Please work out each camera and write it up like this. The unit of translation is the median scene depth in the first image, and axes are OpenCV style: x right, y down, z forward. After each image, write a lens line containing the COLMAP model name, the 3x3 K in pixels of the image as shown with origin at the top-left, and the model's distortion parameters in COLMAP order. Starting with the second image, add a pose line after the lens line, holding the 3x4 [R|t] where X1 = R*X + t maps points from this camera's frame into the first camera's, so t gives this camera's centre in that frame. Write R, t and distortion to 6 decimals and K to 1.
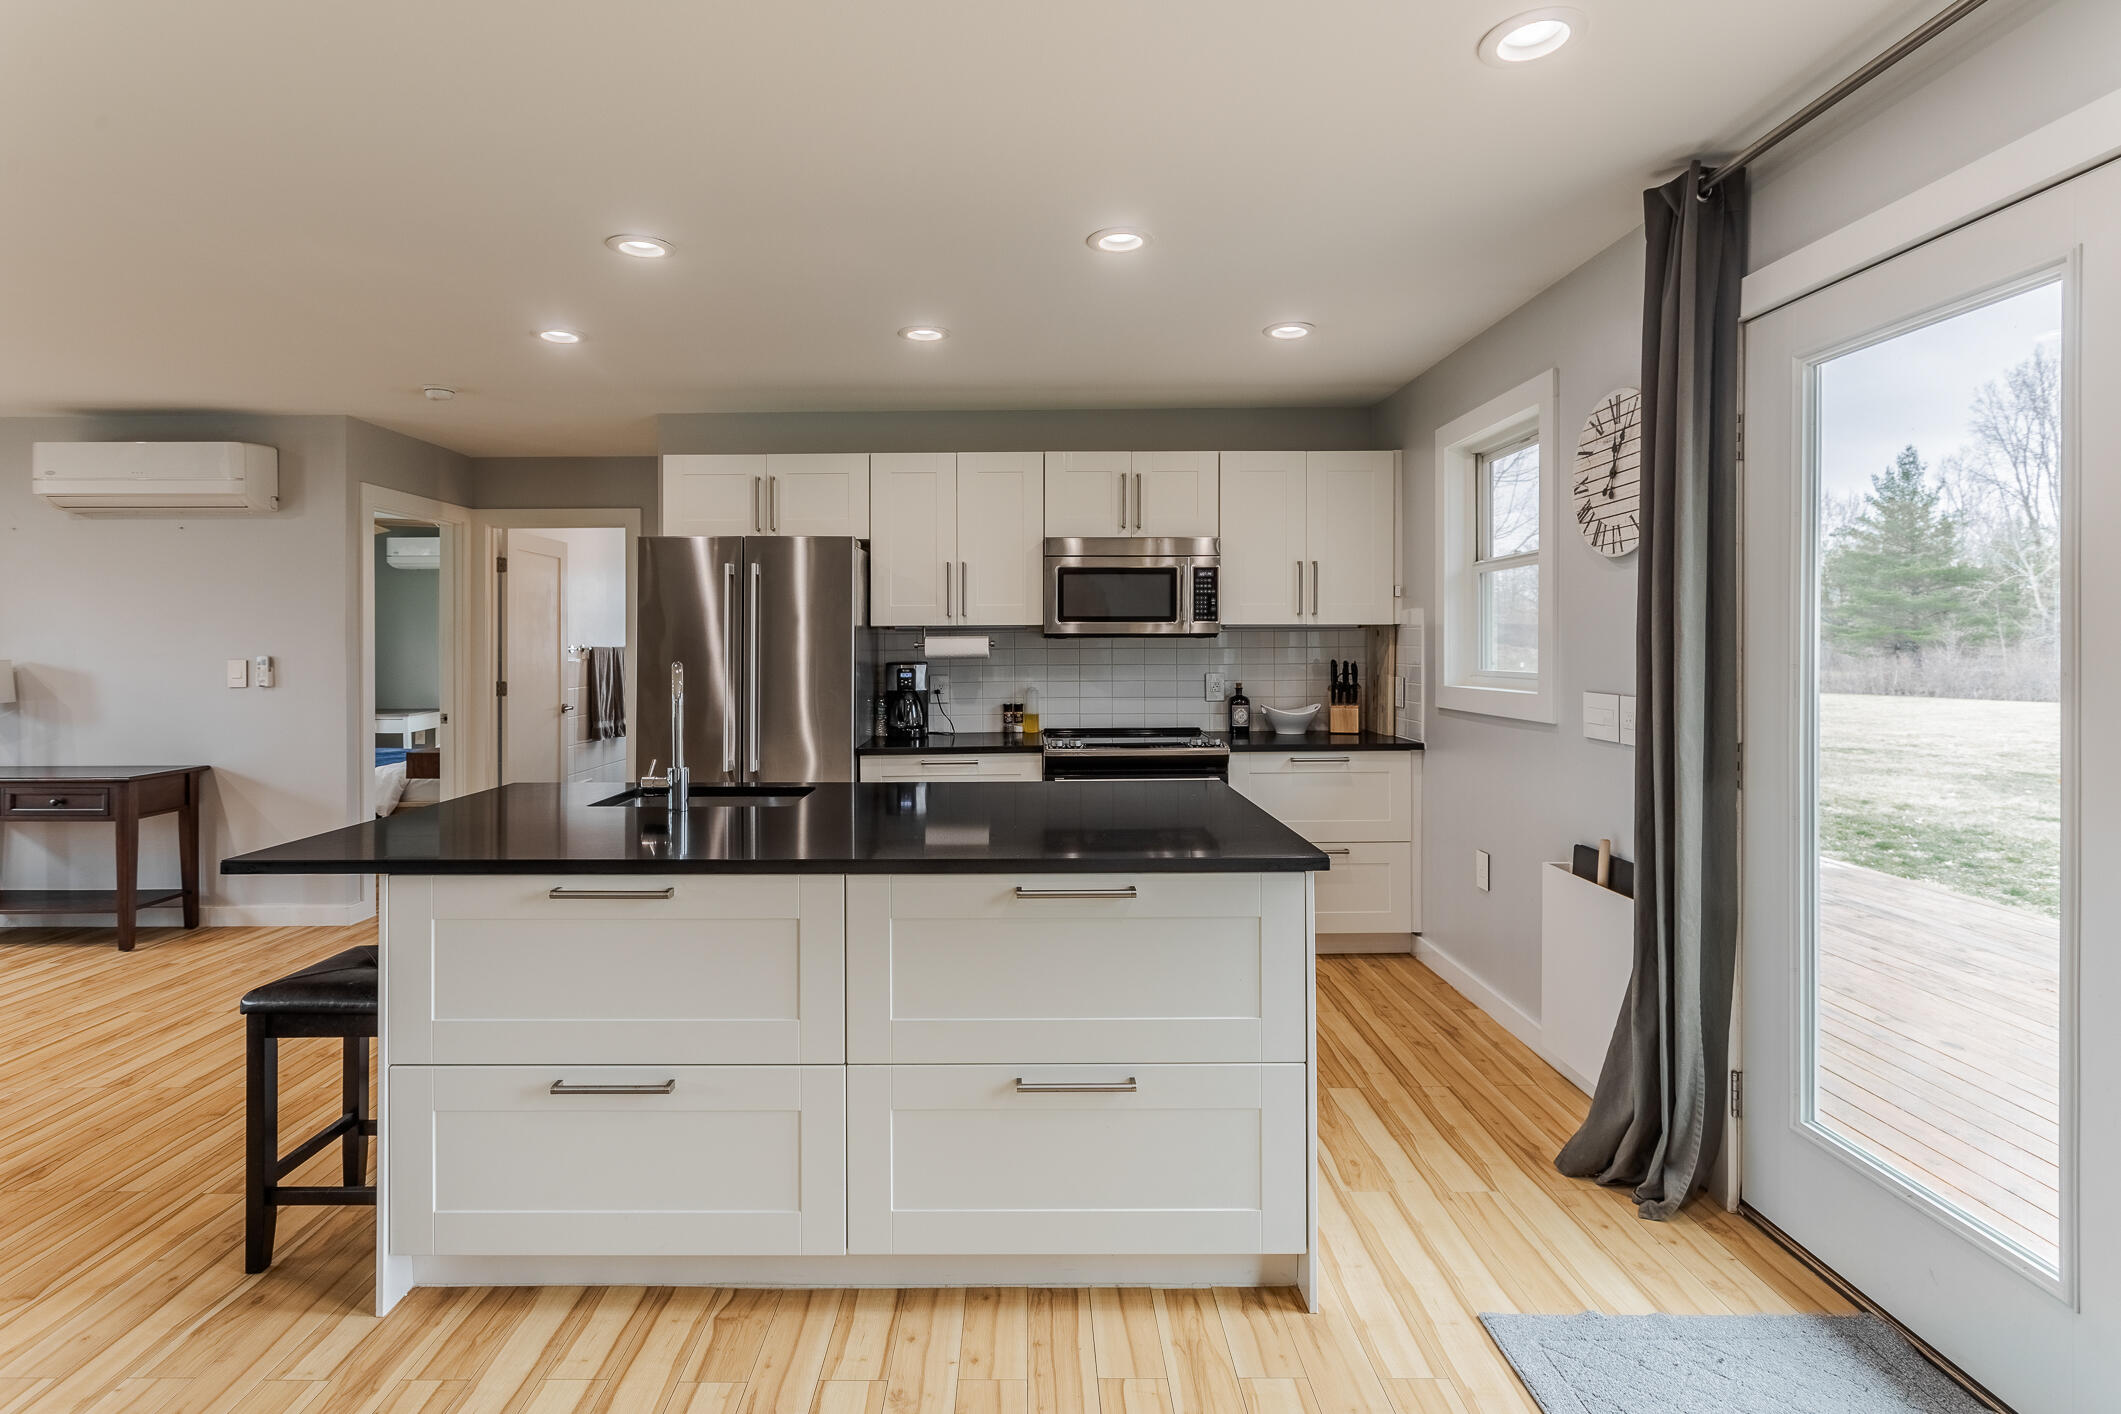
lens RADIAL K [[1023.4, 0, 1068.1], [0, 1023.4, 649.8], [0, 0, 1]] dist [-0.005974, 0.001440]
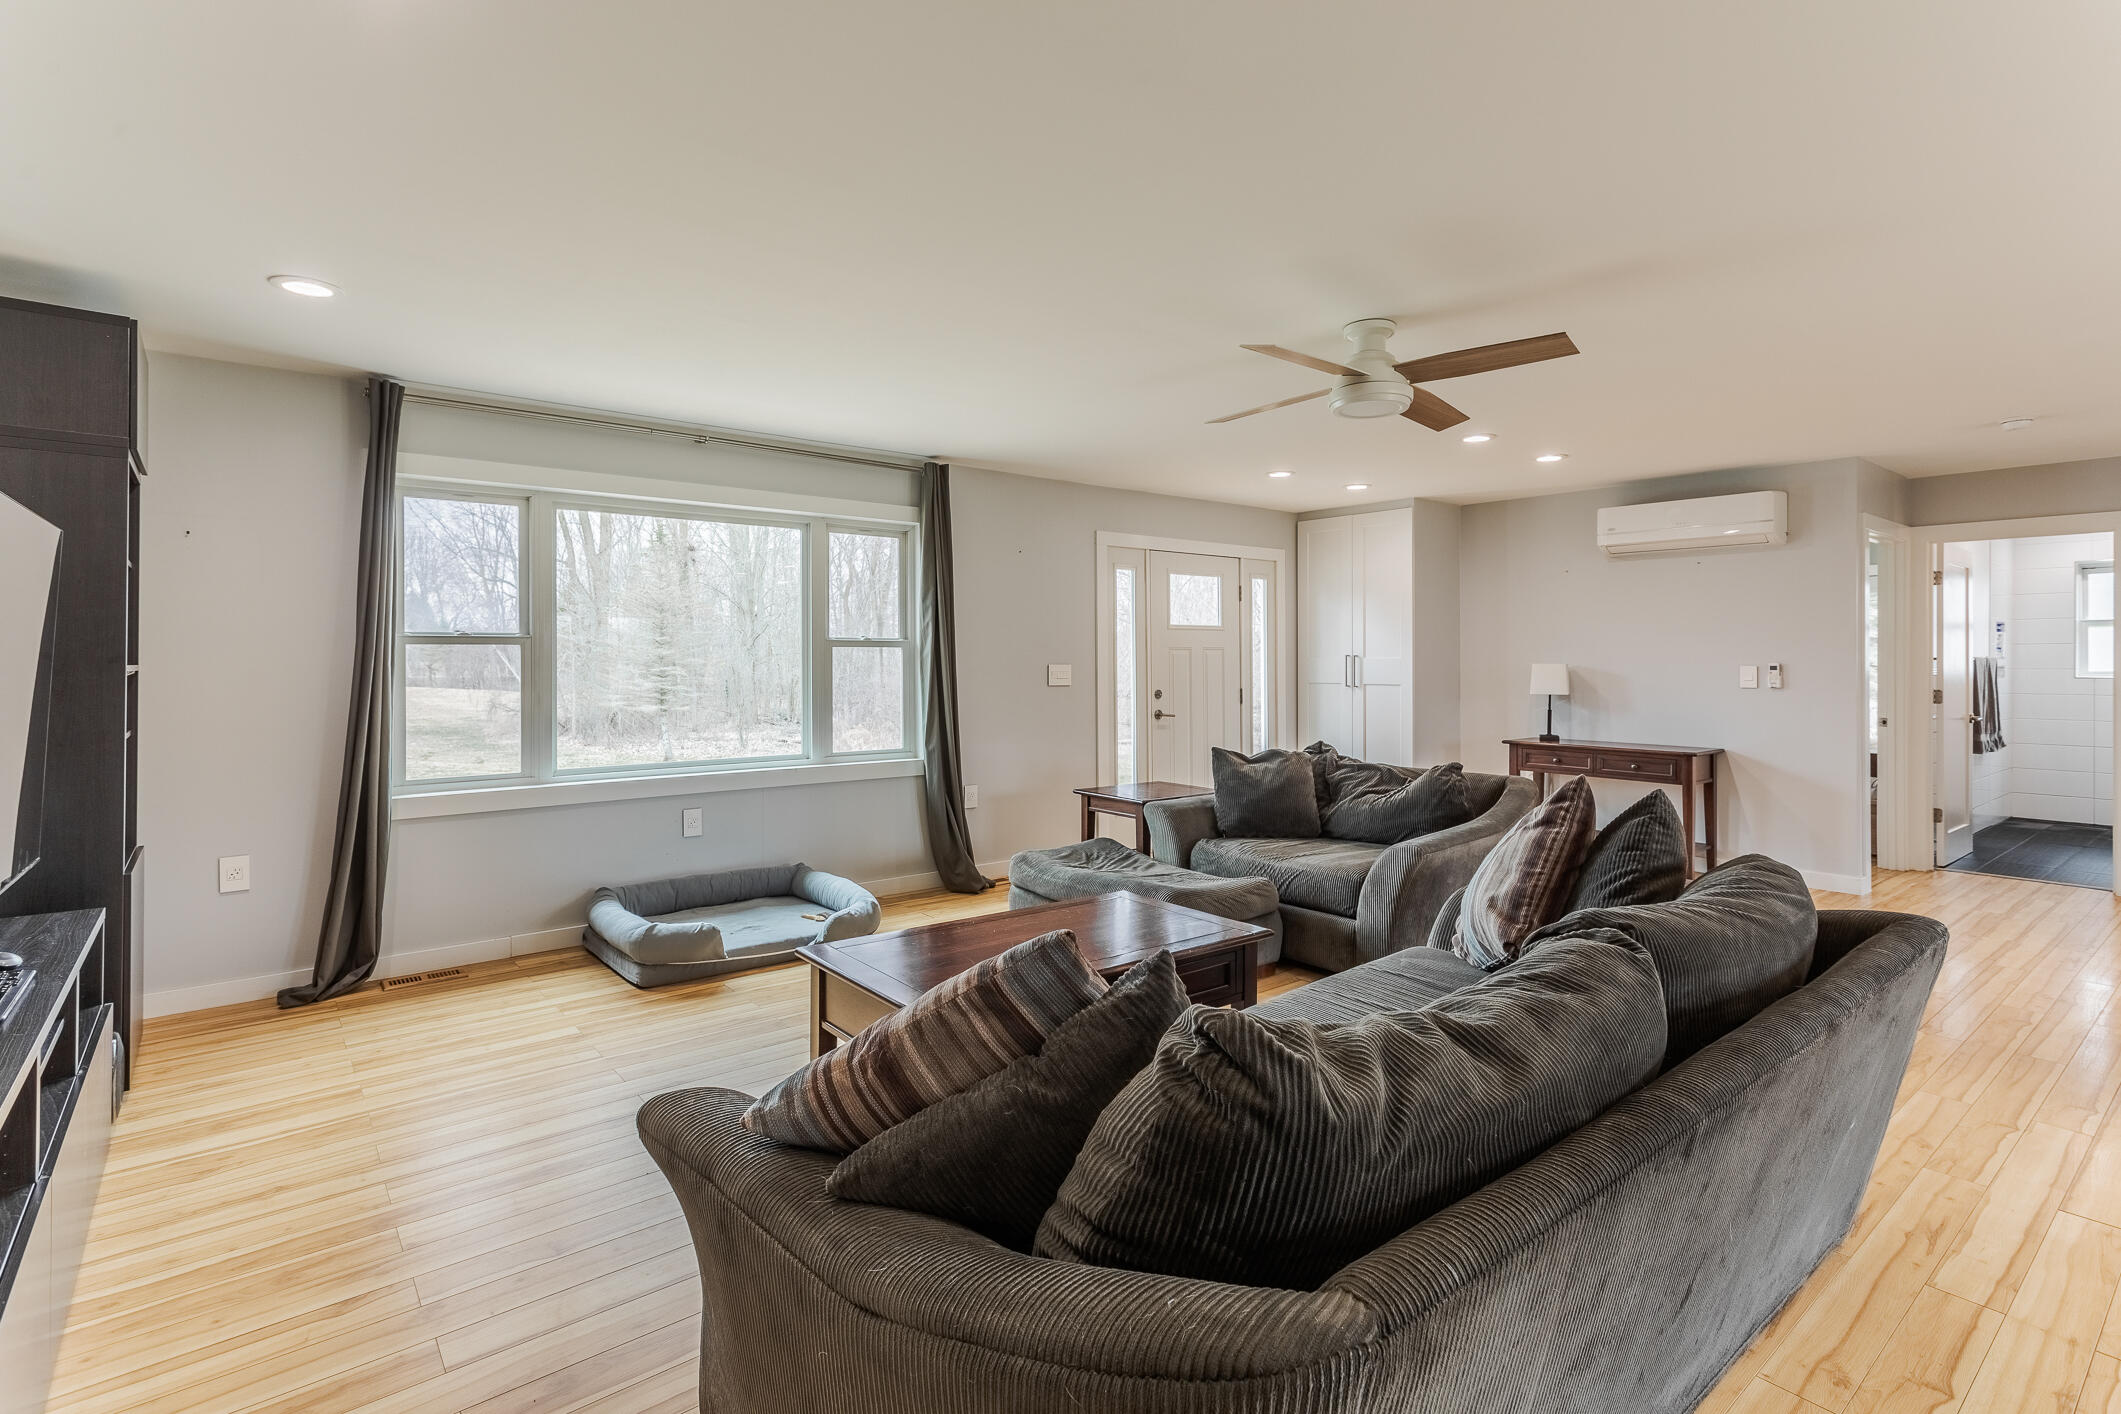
lens RADIAL K [[1023.4, 0, 1039.5], [0, 1023.4, 656.9], [0, 0, 1]] dist [-0.005974, 0.001440]
pose [[0.616804, 0.004611, -0.787103, -0.404018], [-0.007973, 0.999968, -0.000391, 0.007305], [0.787076, 0.006517, 0.616821, -0.500602]]
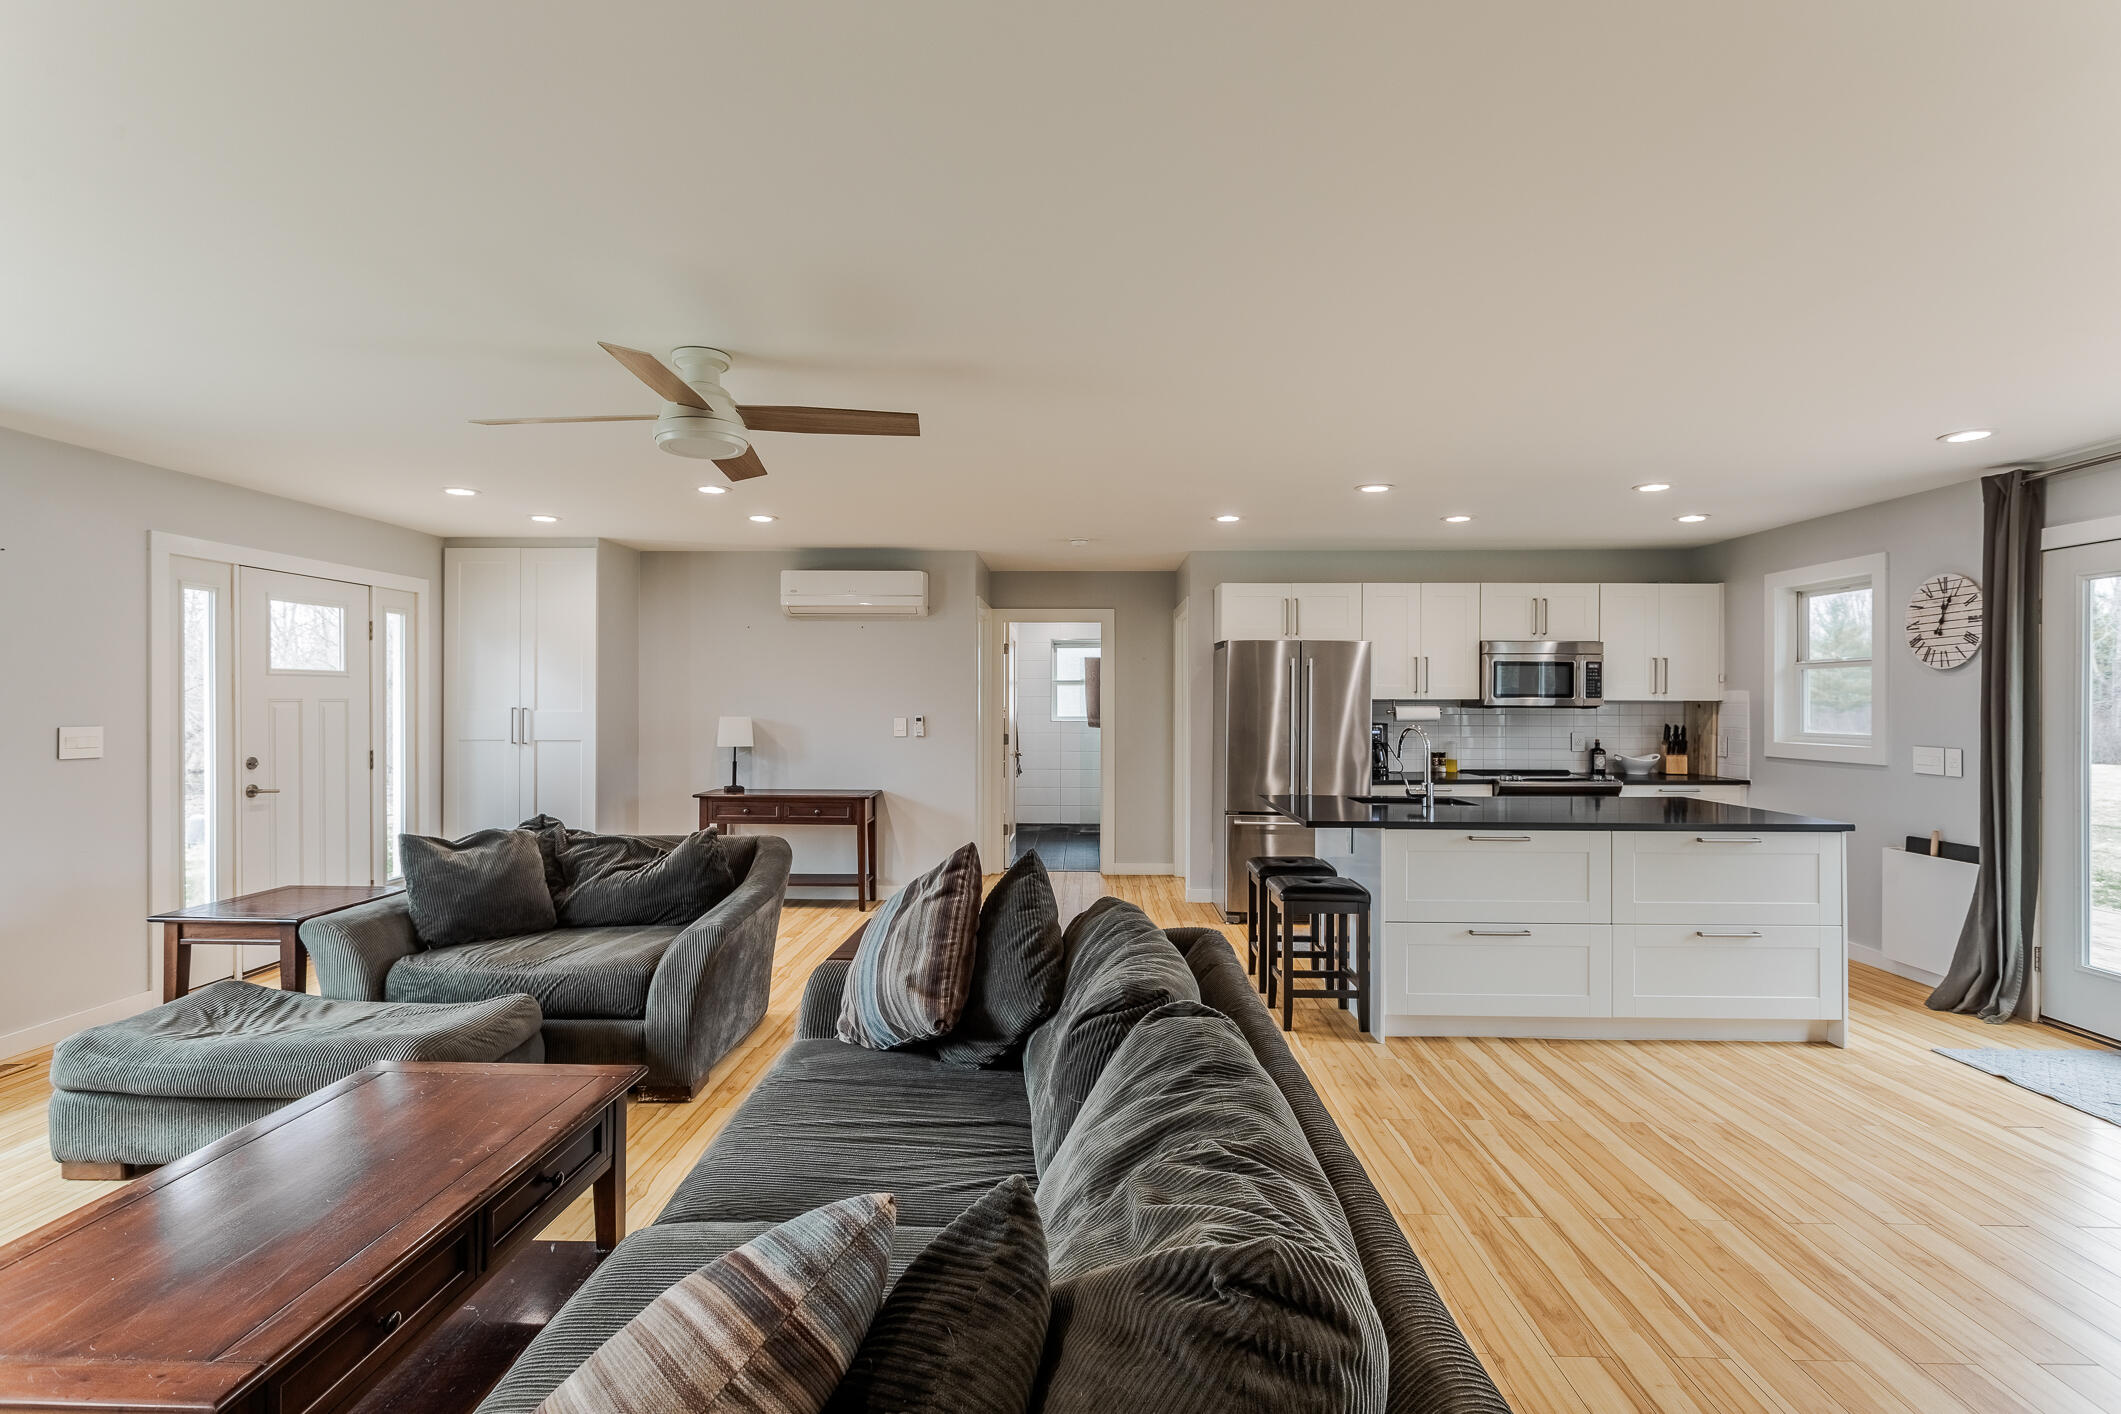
lens RADIAL K [[1023.4, 0, 1056.5], [0, 1023.4, 696.0], [0, 0, 1]] dist [-0.005974, 0.001440]
pose [[0.999609, 0.007583, -0.026922, -0.606796], [-0.007827, 0.999929, -0.008963, -0.010942], [0.026853, 0.009170, 0.999597, -0.510887]]
